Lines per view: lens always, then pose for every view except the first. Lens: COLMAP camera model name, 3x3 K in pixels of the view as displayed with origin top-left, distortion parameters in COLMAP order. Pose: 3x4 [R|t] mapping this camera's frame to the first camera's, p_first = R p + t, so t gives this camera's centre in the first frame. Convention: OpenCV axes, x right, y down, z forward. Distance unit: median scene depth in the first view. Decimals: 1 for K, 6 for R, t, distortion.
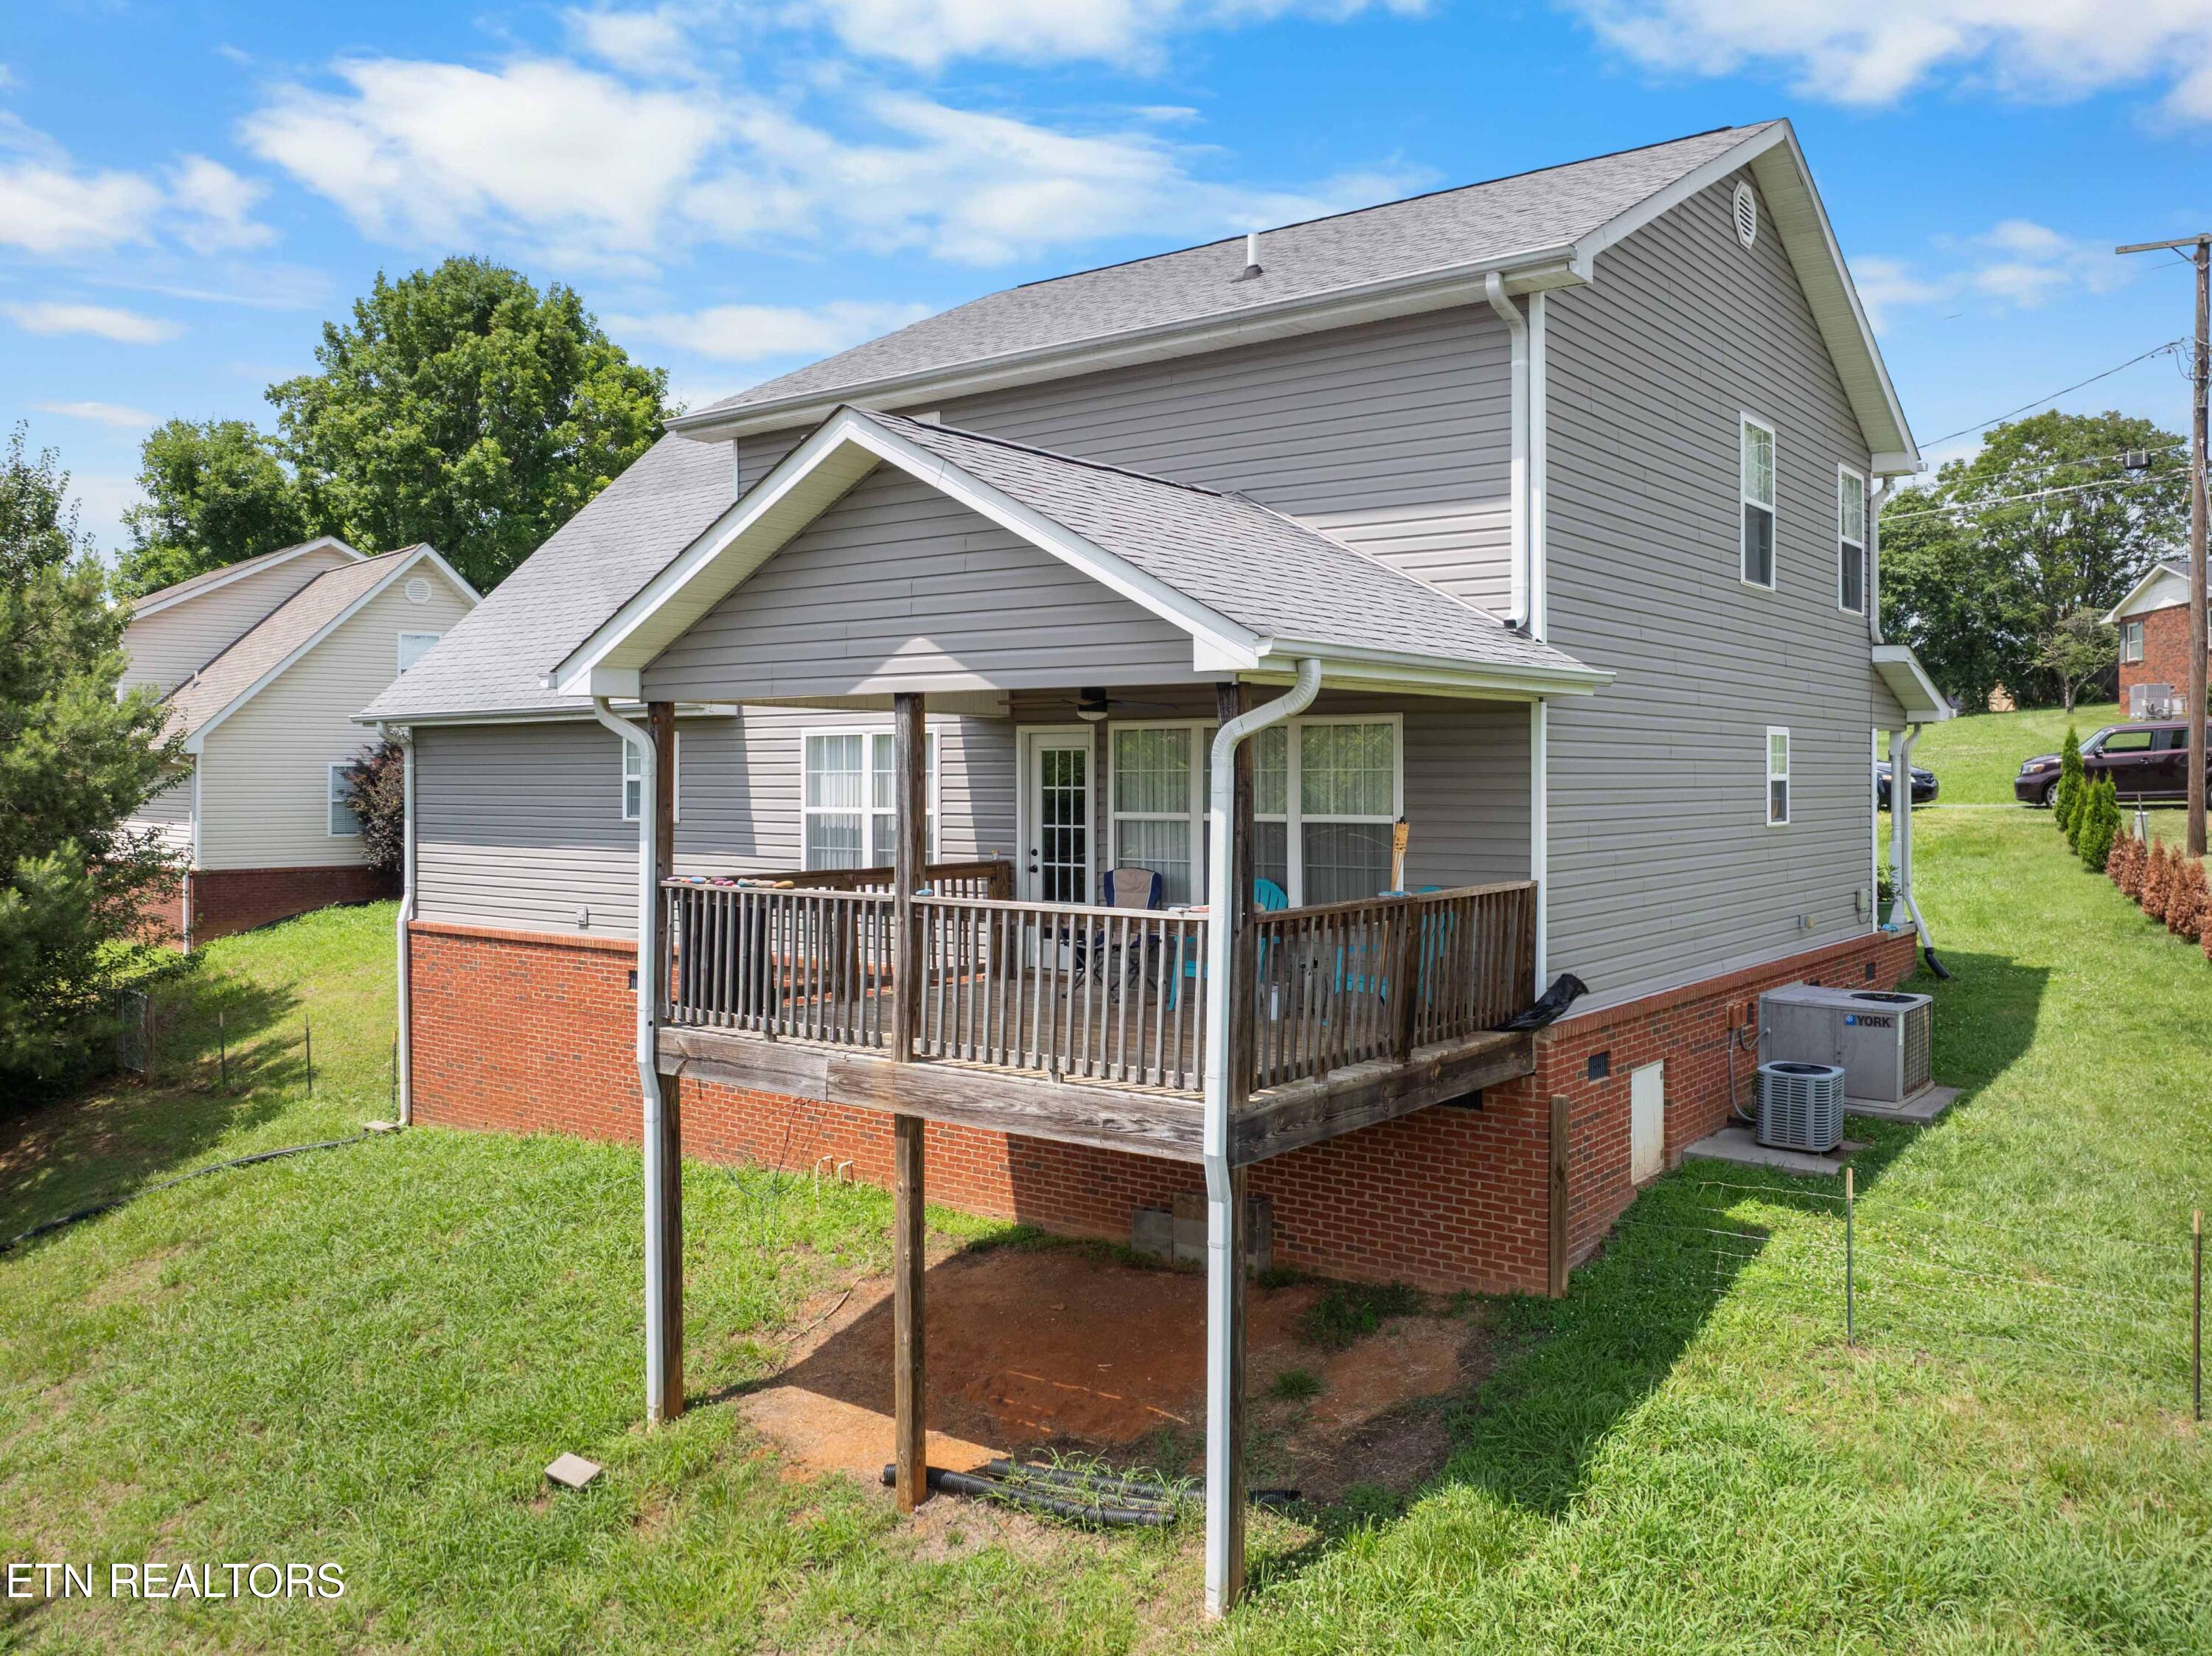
lens RADIAL K [[1728.2, 0, 1106.0], [0, 1728.2, 828.0], [0, 0, 1]] dist [-0.032656, -0.016121]
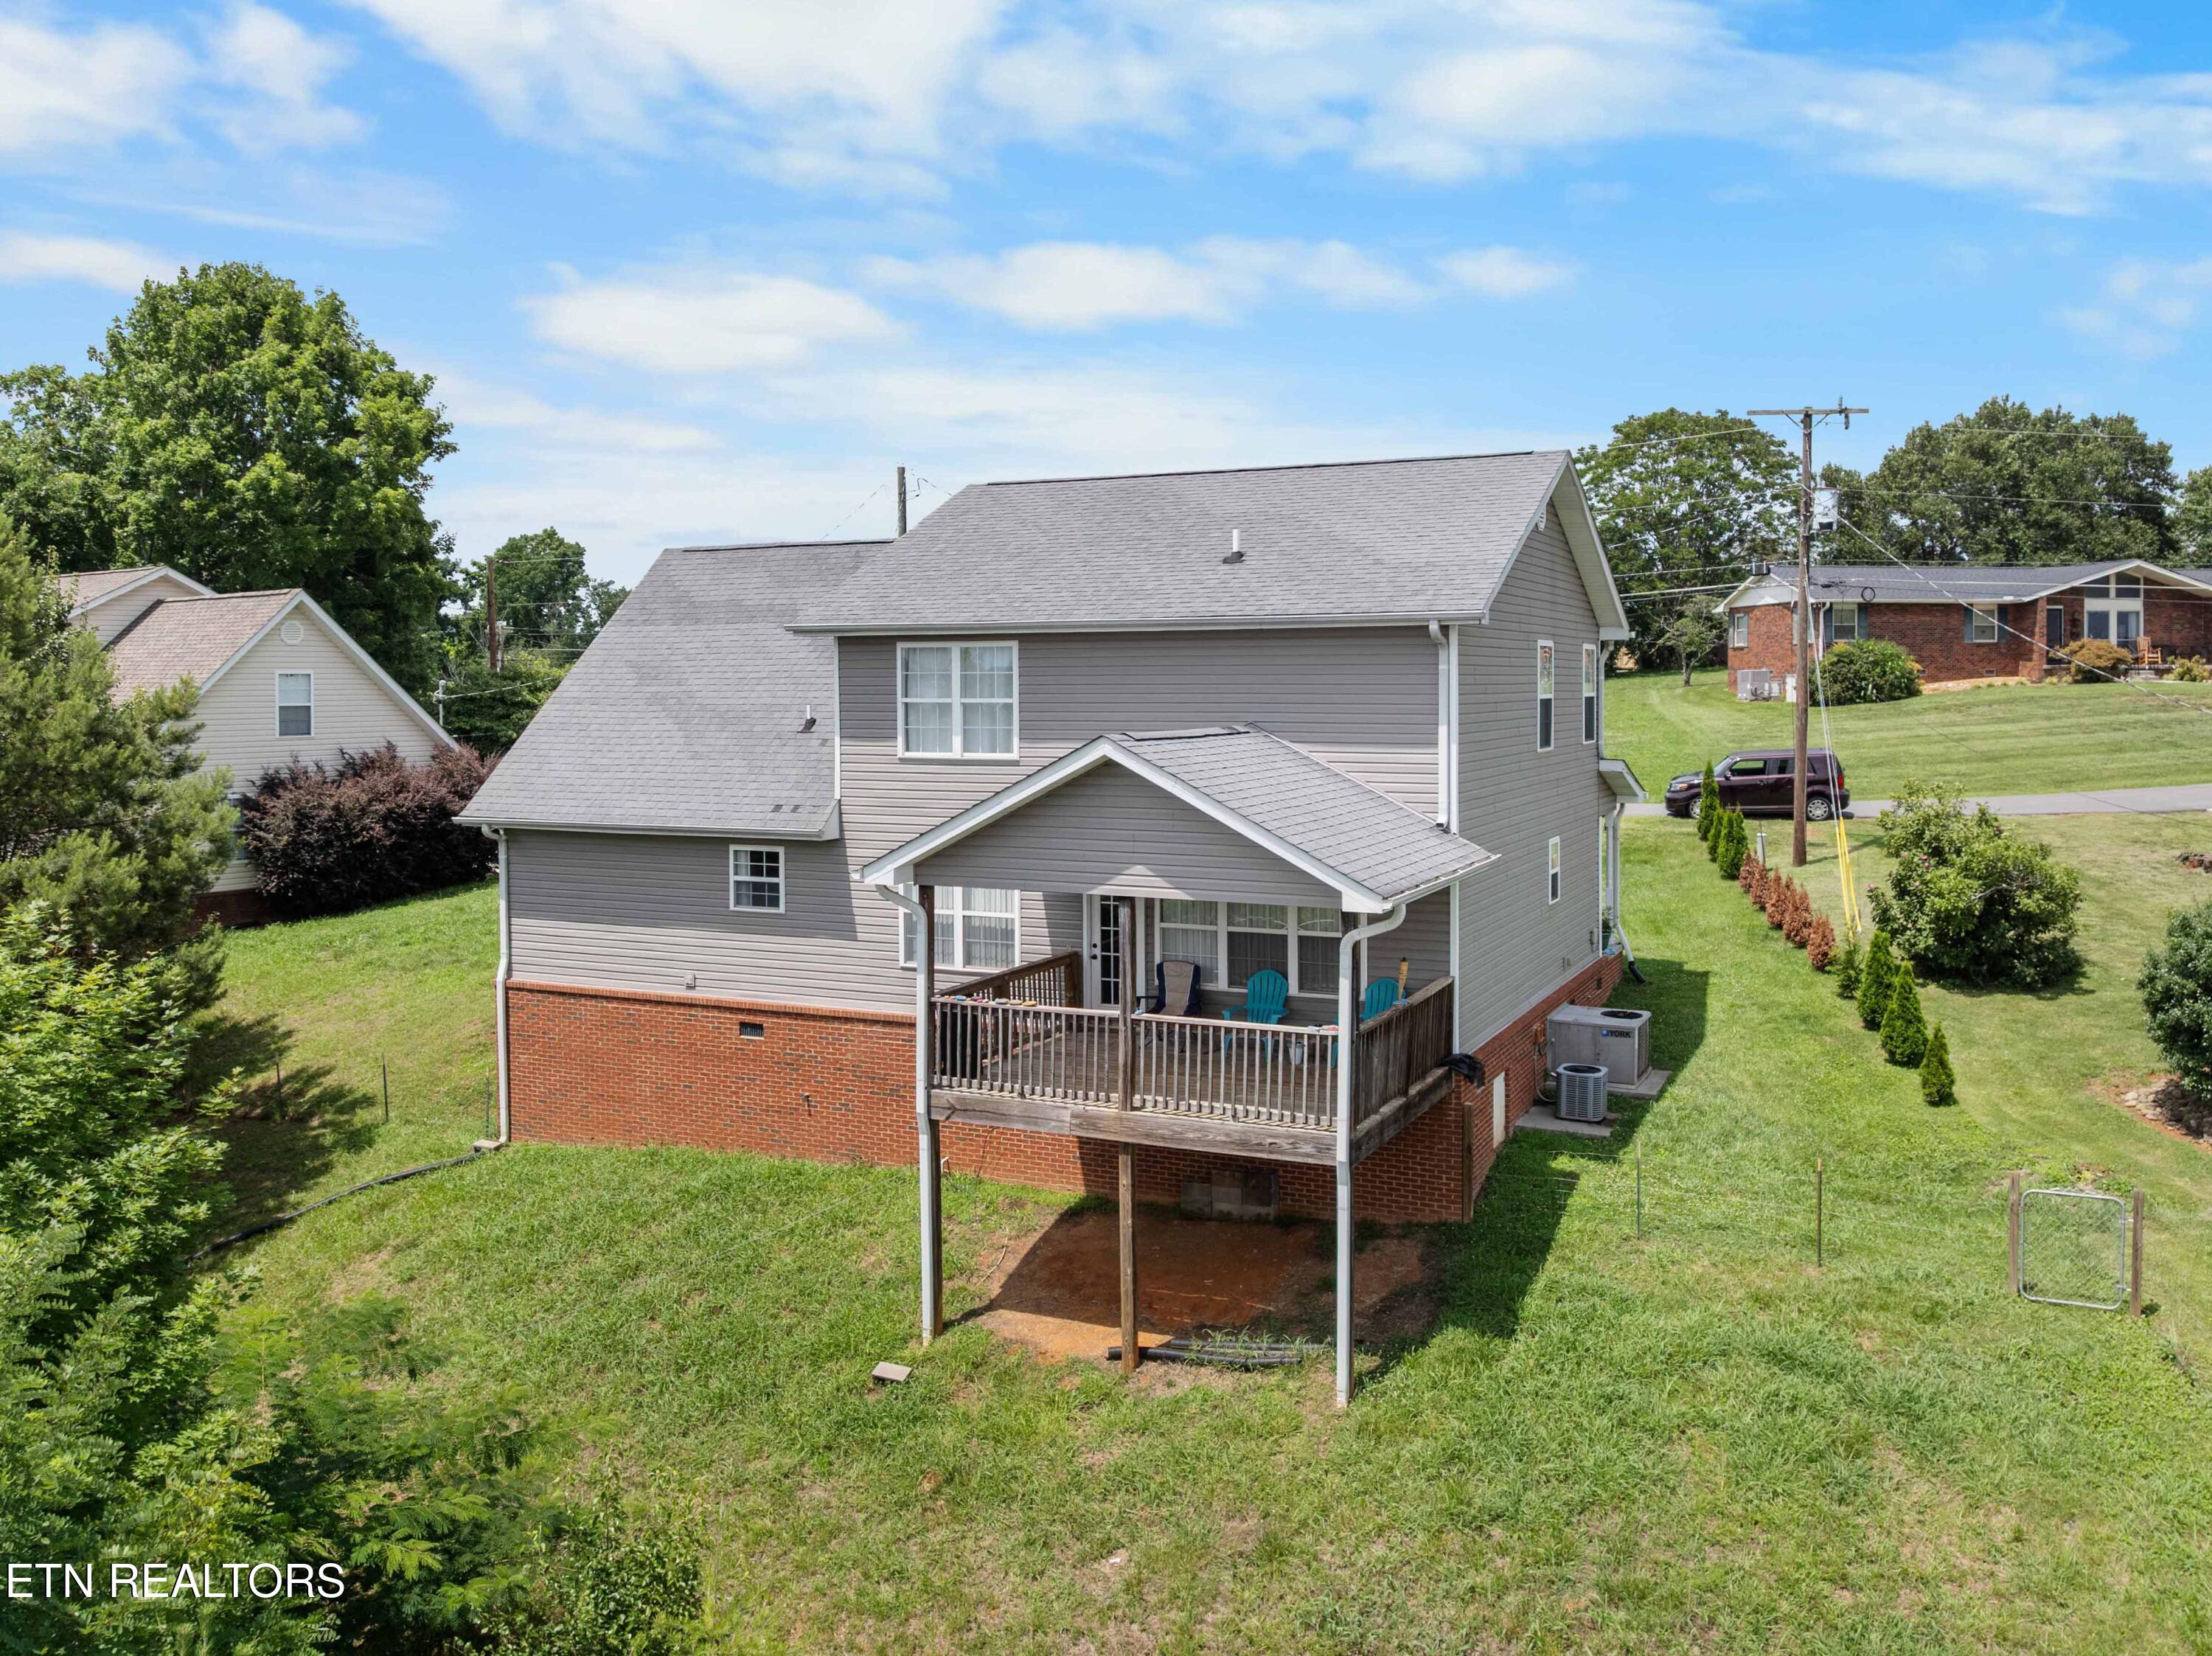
lens RADIAL K [[1728.2, 0, 1106.0], [0, 1728.2, 828.0], [0, 0, 1]] dist [-0.032656, -0.016121]
pose [[0.980943, -0.021228, 0.193130, -0.400161], [0.014019, 0.999156, 0.038618, -0.182170], [-0.193787, -0.035175, 0.980413, -0.569700]]
